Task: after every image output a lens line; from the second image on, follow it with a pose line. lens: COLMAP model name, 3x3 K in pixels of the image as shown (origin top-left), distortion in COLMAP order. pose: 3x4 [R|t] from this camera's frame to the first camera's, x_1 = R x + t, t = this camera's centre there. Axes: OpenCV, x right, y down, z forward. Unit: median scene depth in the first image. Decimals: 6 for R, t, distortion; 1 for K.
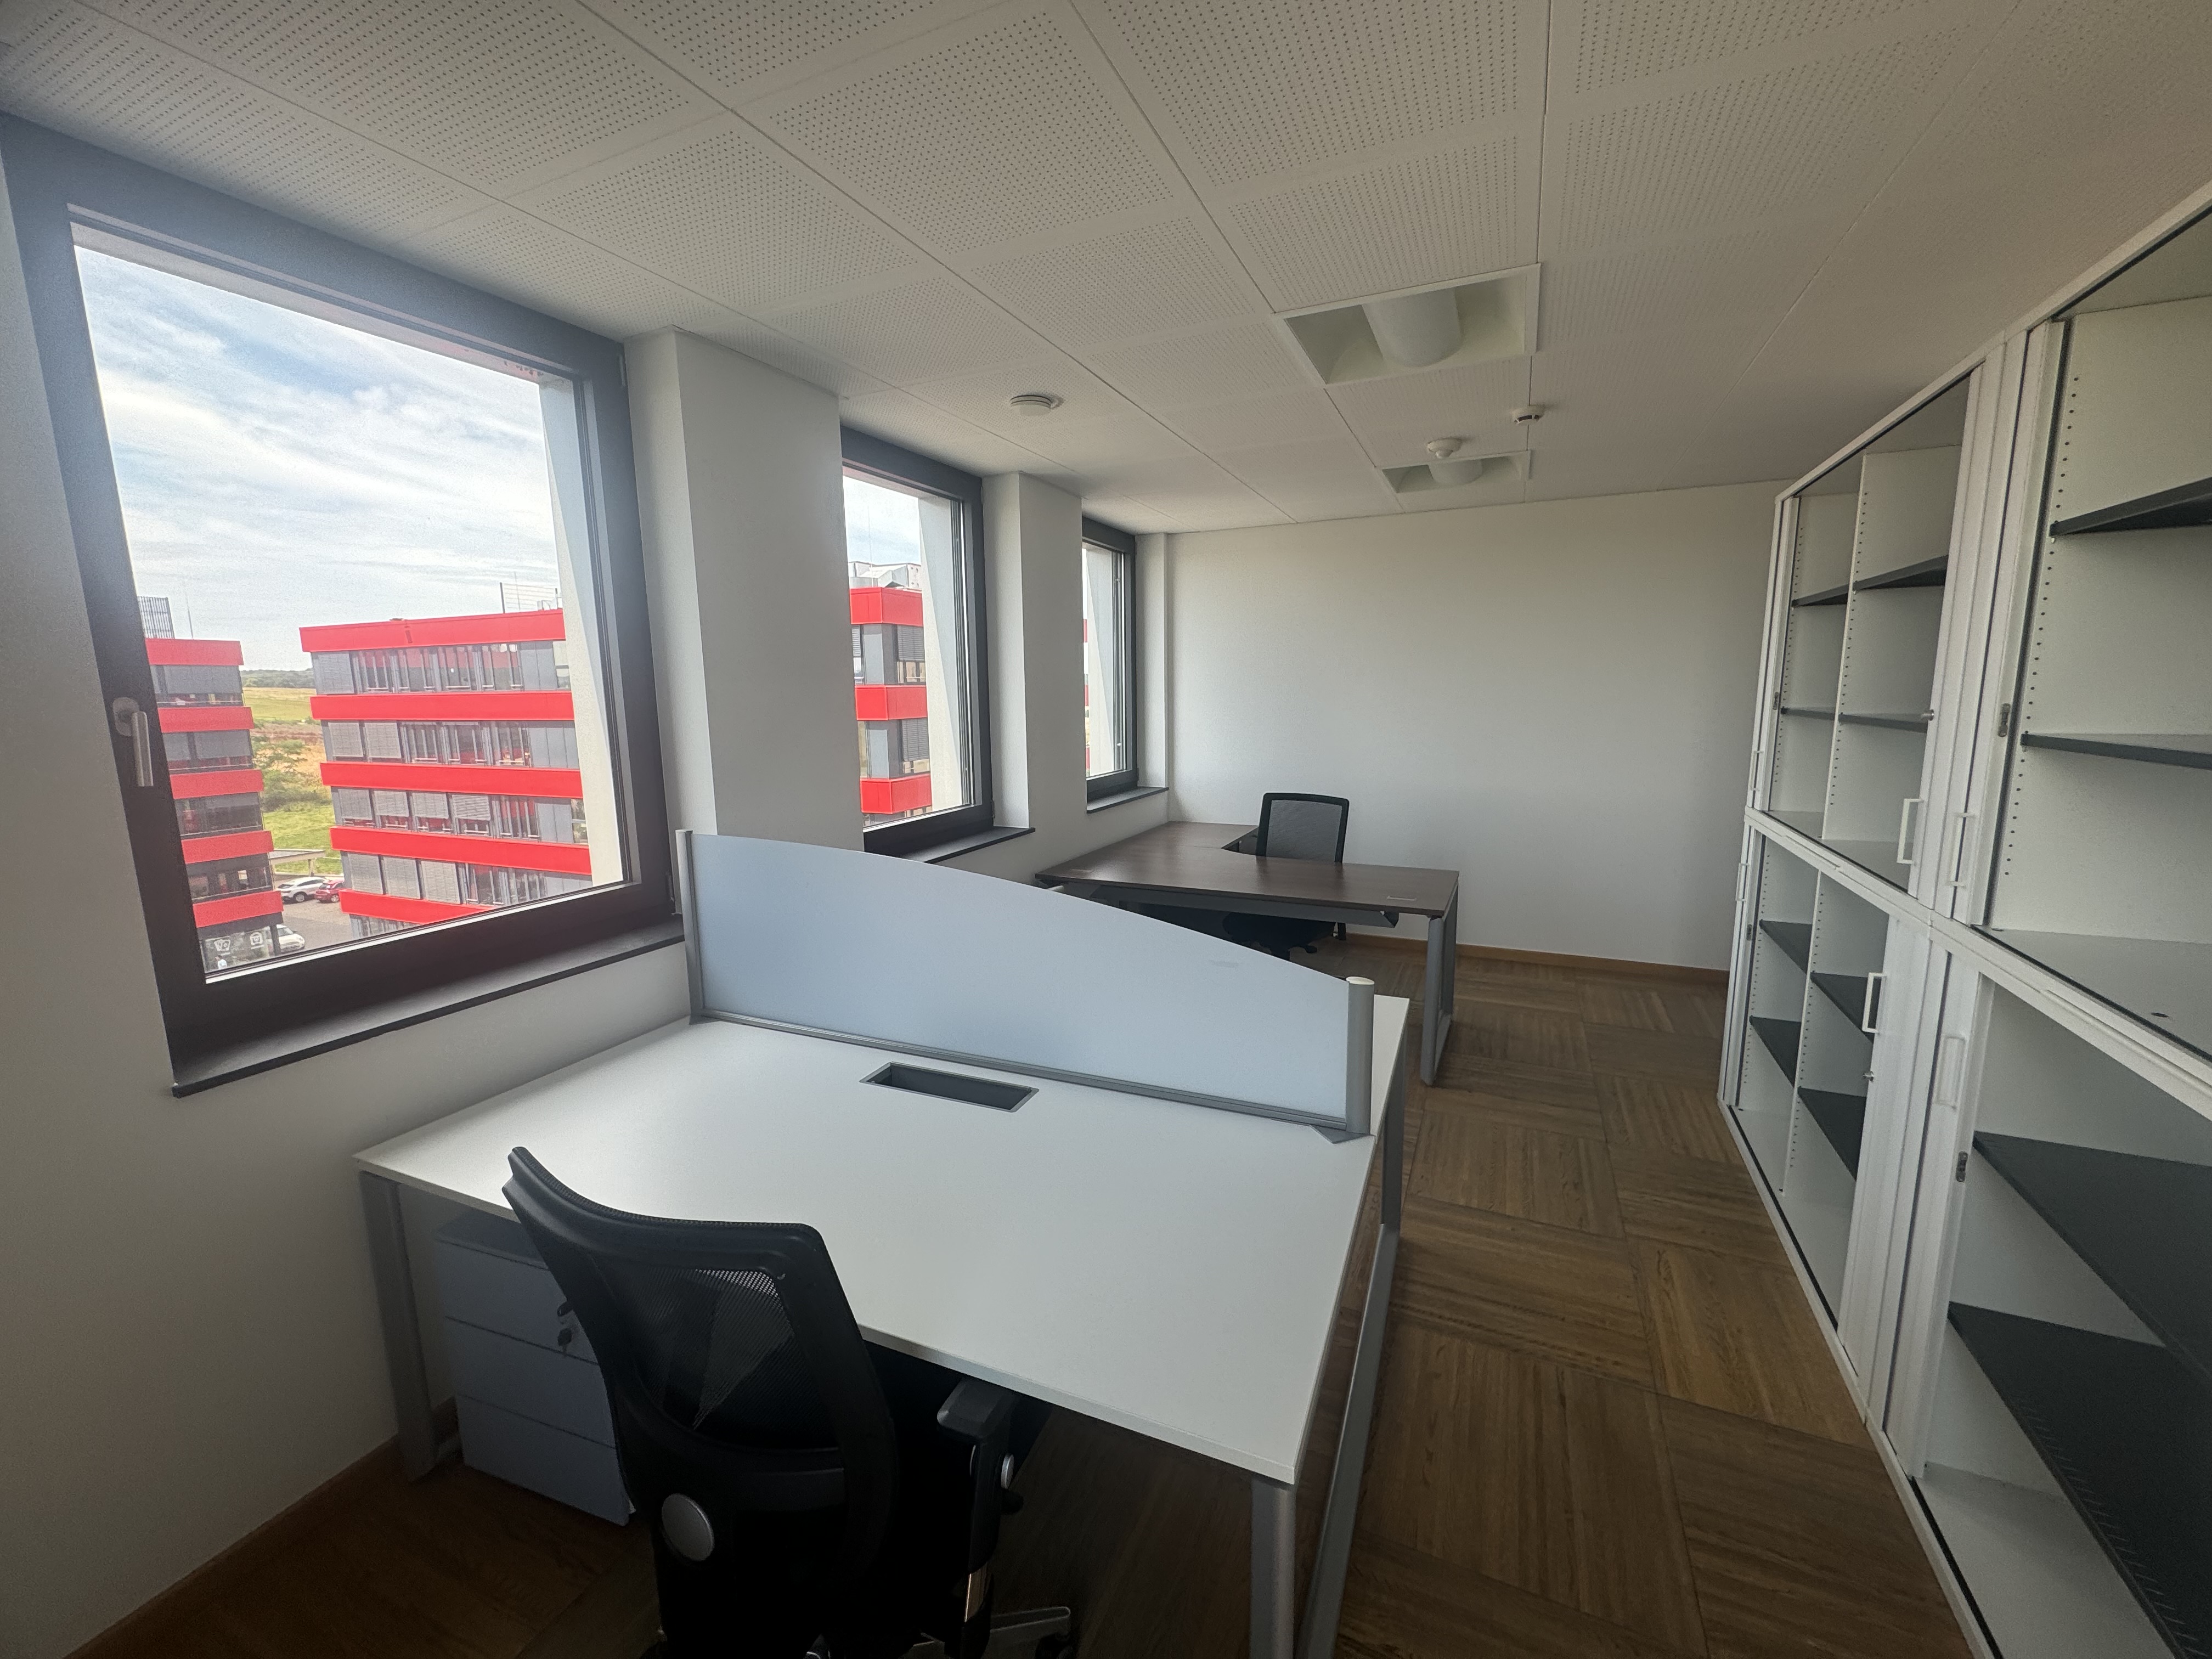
lens RADIAL K [[887.6, 0, 1106.6], [0, 887.6, 825.3], [0, 0, 1]] dist [-0.004737, -0.000389]
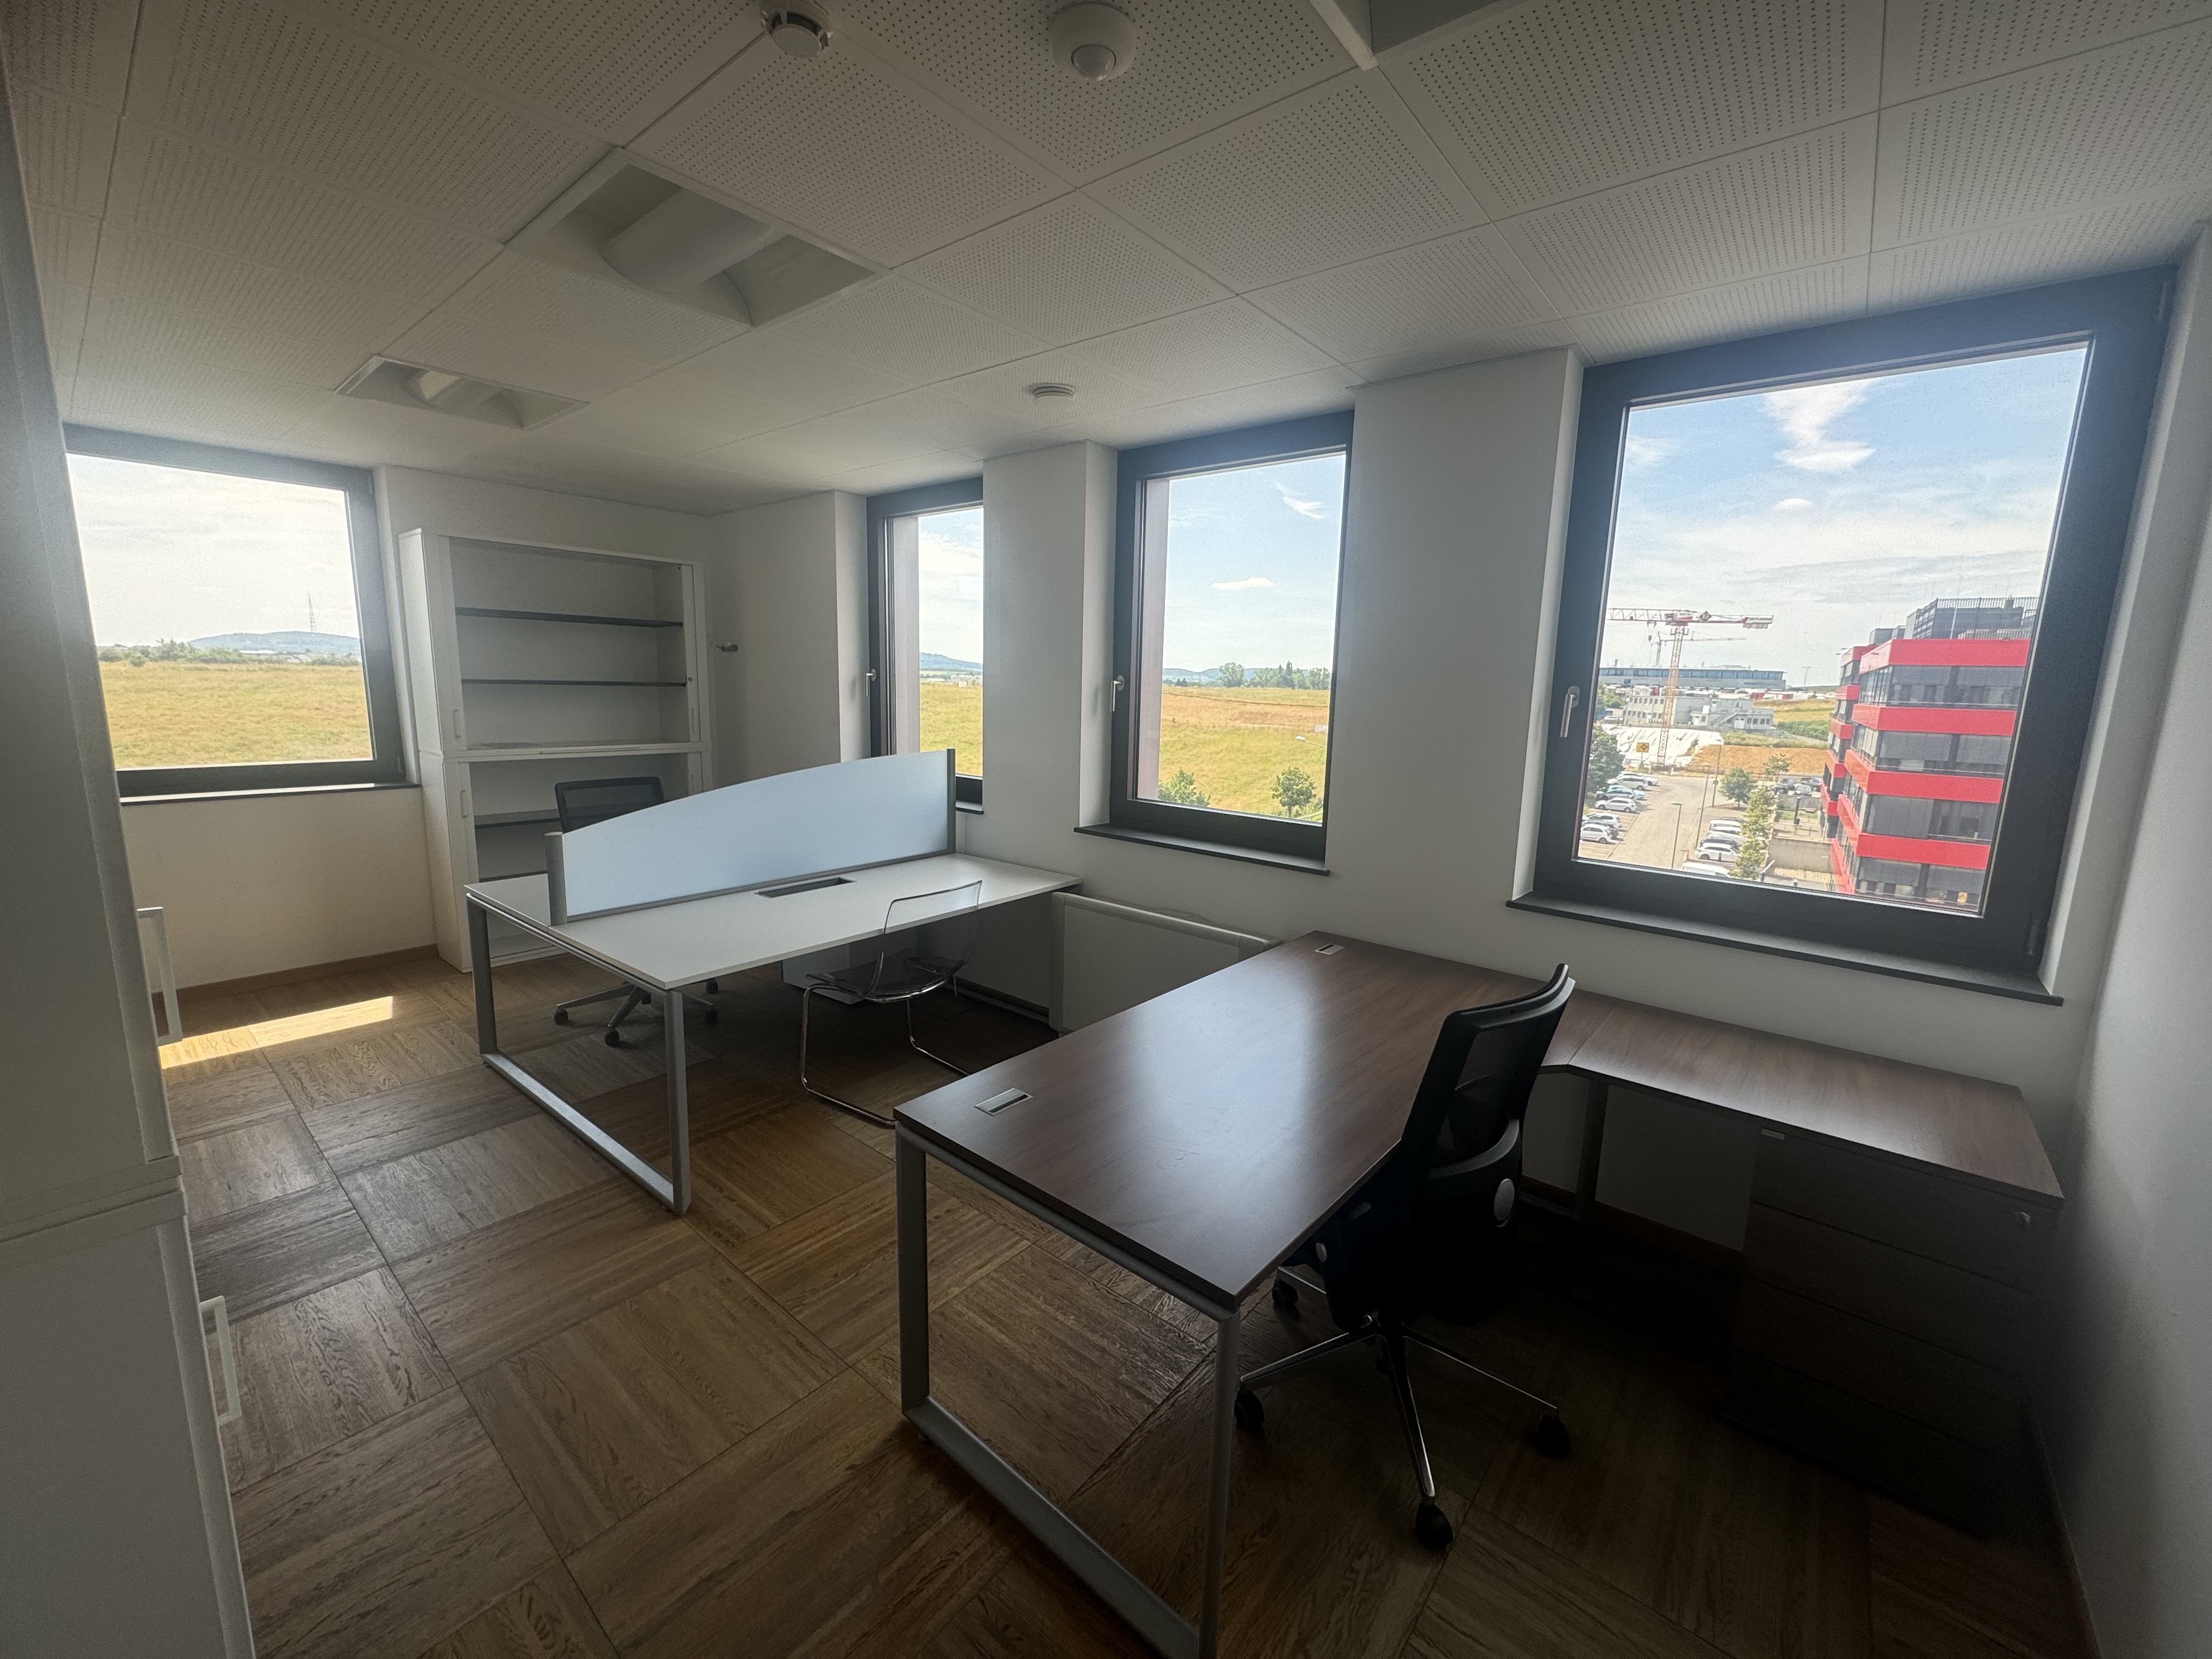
lens RADIAL K [[887.6, 0, 1105.3], [0, 887.6, 820.1], [0, 0, 1]] dist [-0.004737, -0.000389]
pose [[-0.266489, 0.162970, -0.949960, 0.952217], [-0.169870, 0.962232, 0.212728, -0.233268], [0.948751, 0.218060, -0.228740, 1.402676]]
